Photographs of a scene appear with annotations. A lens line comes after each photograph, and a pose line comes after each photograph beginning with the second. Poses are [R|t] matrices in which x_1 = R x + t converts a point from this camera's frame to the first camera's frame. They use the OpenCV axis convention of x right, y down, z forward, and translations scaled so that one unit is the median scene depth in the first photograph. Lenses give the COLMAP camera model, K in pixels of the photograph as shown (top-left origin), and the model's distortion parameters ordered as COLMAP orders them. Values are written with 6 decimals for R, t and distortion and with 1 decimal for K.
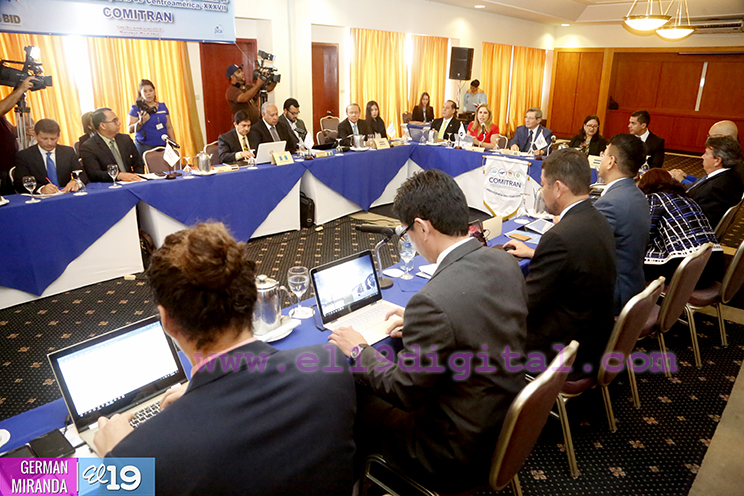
lens RADIAL K [[514.1, 0, 372.0], [0, 514.1, 248.0], [0, 0, 1]] dist [-0.066210, 0.002300]
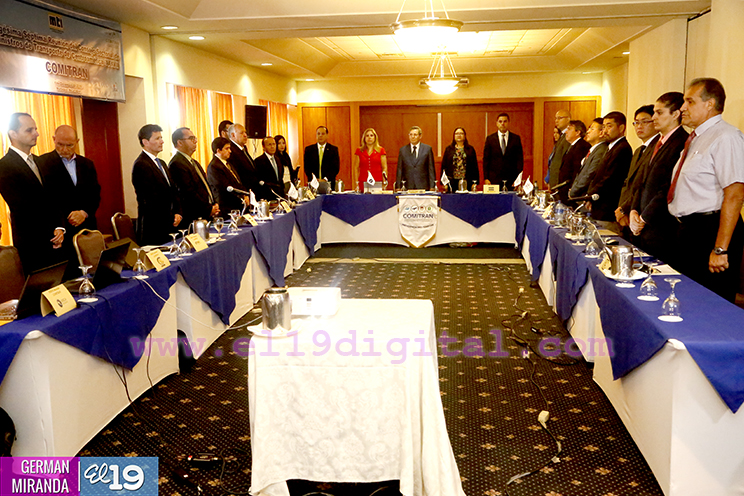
lens RADIAL K [[715.1, 0, 372.0], [0, 715.1, 248.0], [0, 0, 1]] dist [0.094087, -0.000997]
pose [[0.822906, -0.113461, 0.556733, -0.759888], [0.206668, 0.972512, -0.107280, 0.101423], [-0.529258, 0.203340, 0.823735, -0.313517]]
